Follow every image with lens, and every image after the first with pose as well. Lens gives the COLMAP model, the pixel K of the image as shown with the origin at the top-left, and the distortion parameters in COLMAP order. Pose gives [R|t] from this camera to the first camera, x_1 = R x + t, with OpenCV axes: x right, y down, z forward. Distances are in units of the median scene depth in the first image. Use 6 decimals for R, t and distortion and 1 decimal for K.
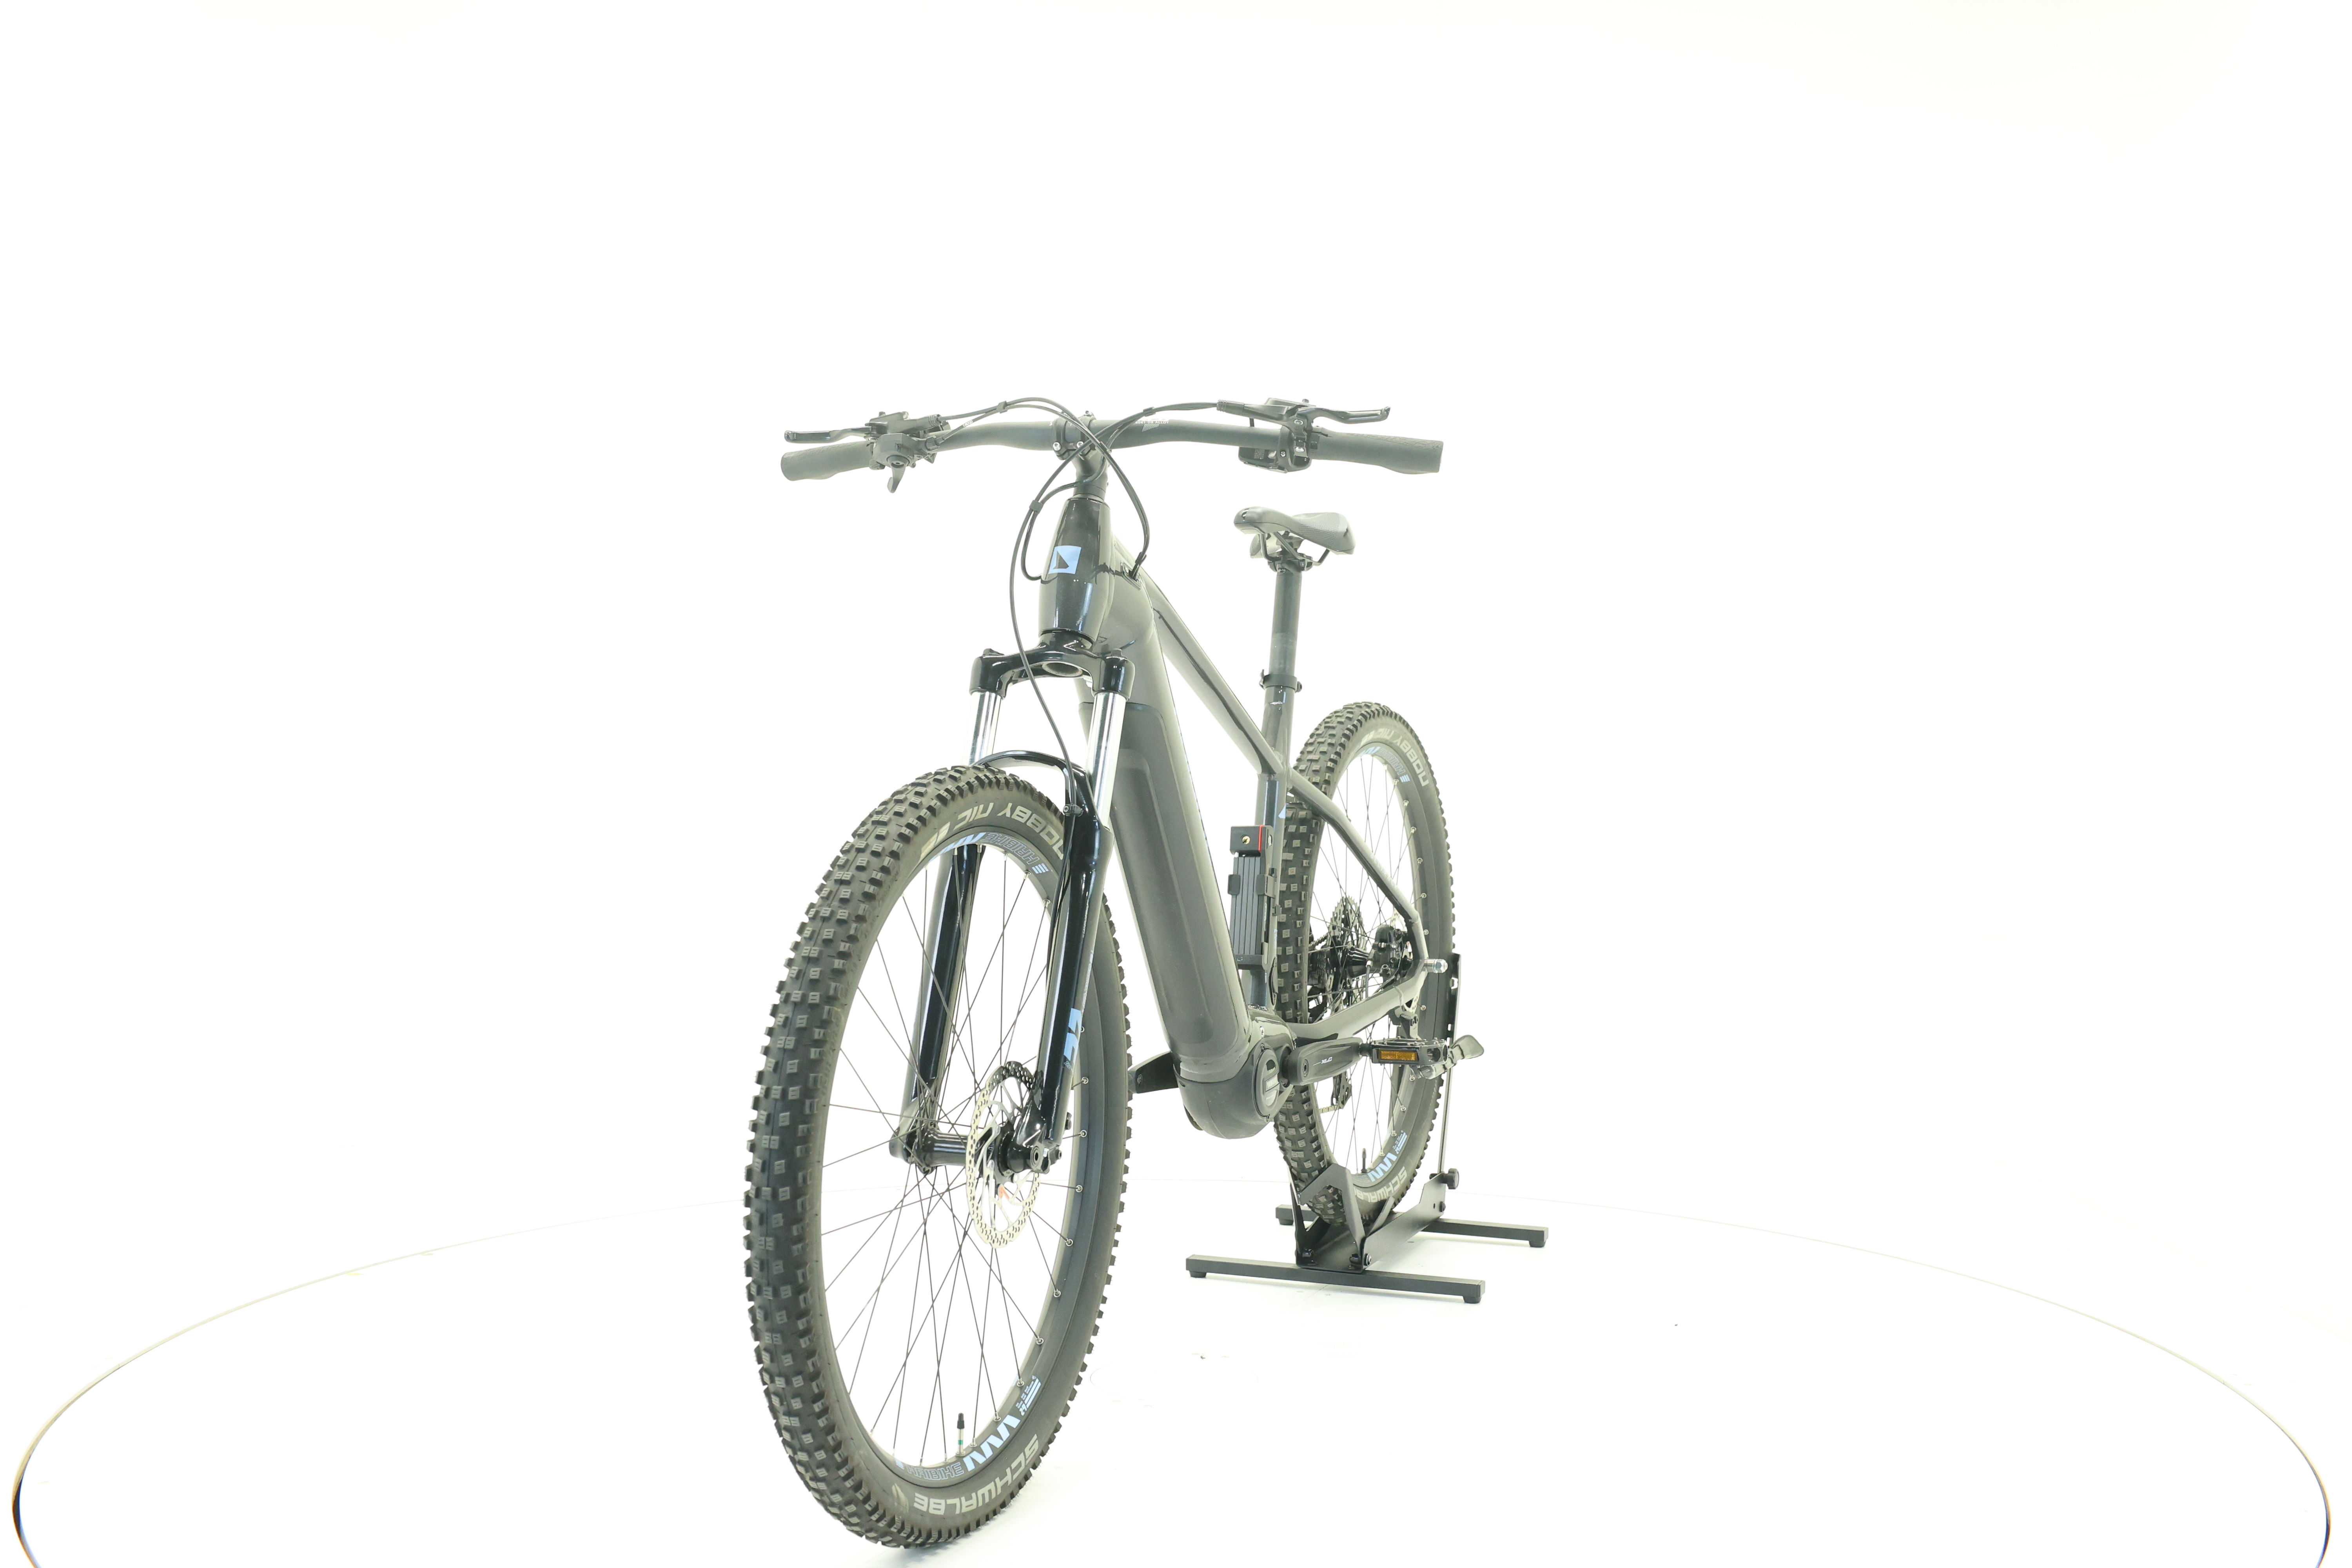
lens RADIAL K [[2497.8, 0, 1172.3], [0, 2497.8, 778.3], [0, 0, 1]] dist [-0.013745, 0.000000]
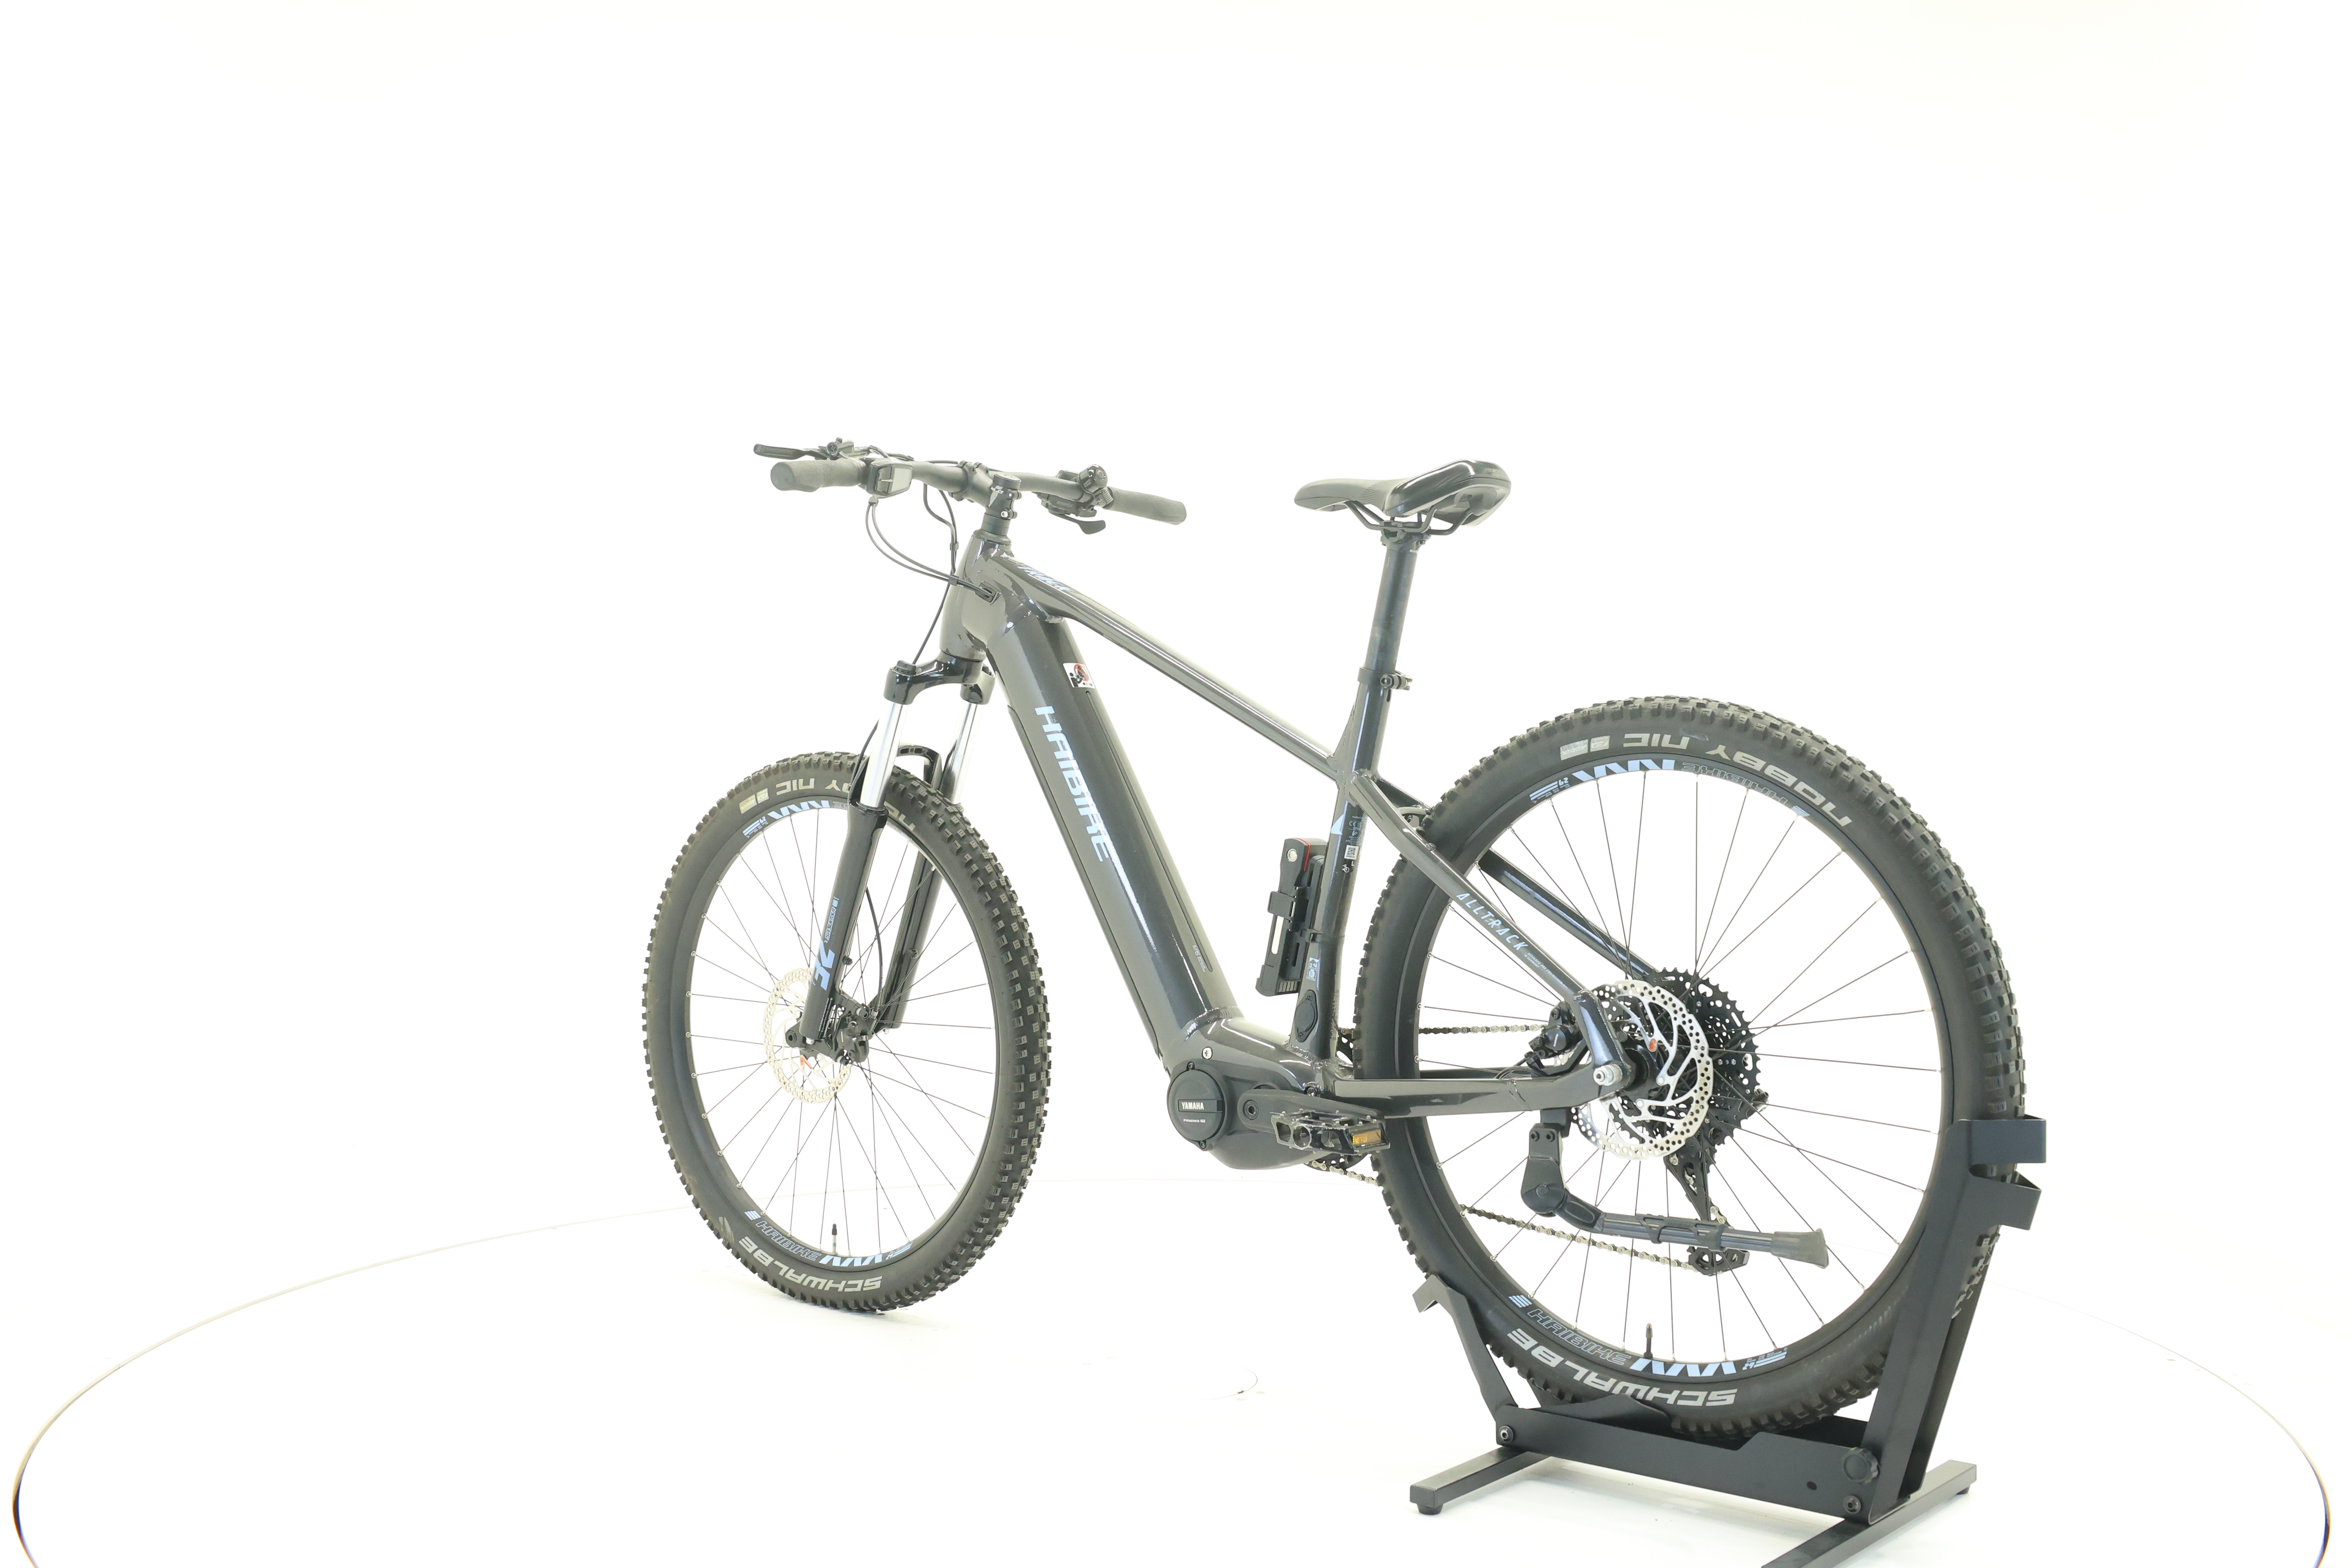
lens RADIAL K [[2497.8, 0, 1169.1], [0, 2497.8, 791.3], [0, 0, 1]] dist [-0.013745, 0.000000]
pose [[-0.305965, 0.018108, -0.951870, 1.058305], [-0.030979, 0.999100, 0.028964, -0.026388], [0.951539, 0.038350, -0.305129, 1.443401]]
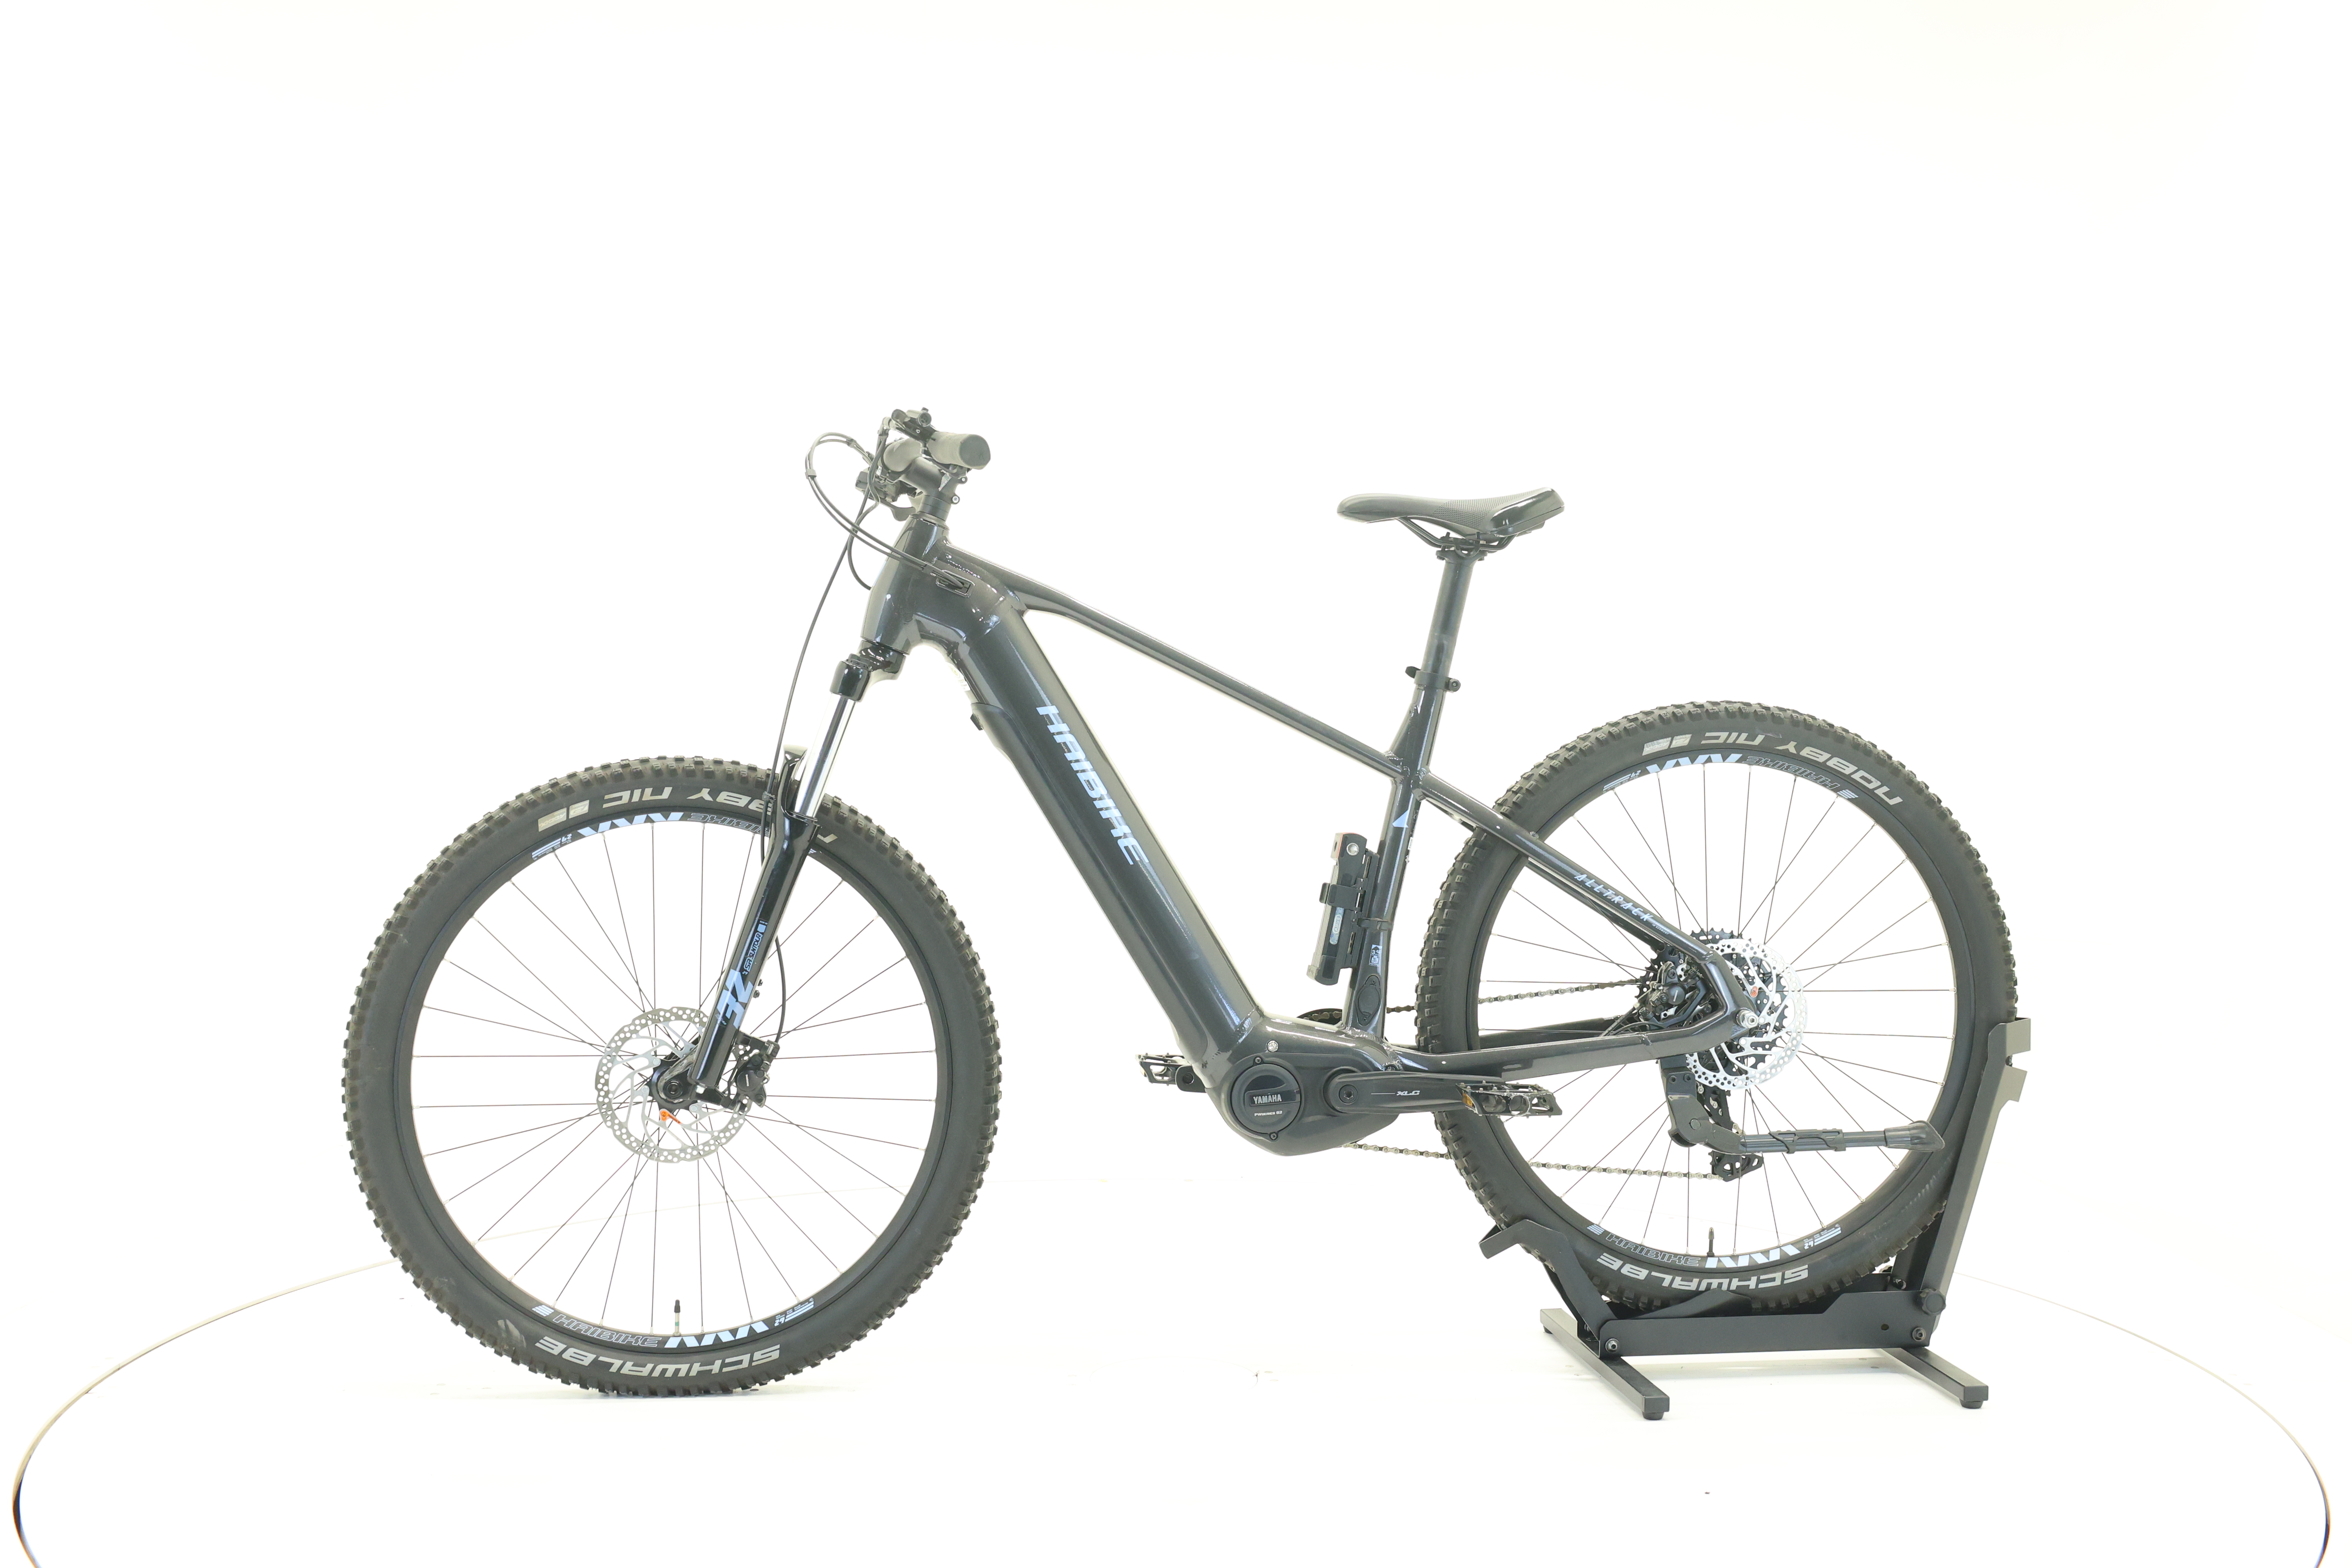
lens RADIAL K [[2497.8, 0, 1171.5], [0, 2497.8, 786.6], [0, 0, 1]] dist [-0.013745, 0.000000]
pose [[0.480084, 0.021253, -0.876965, 0.973037], [-0.024161, 0.999648, 0.011000, -0.008562], [0.876890, 0.015908, 0.480428, 0.573946]]
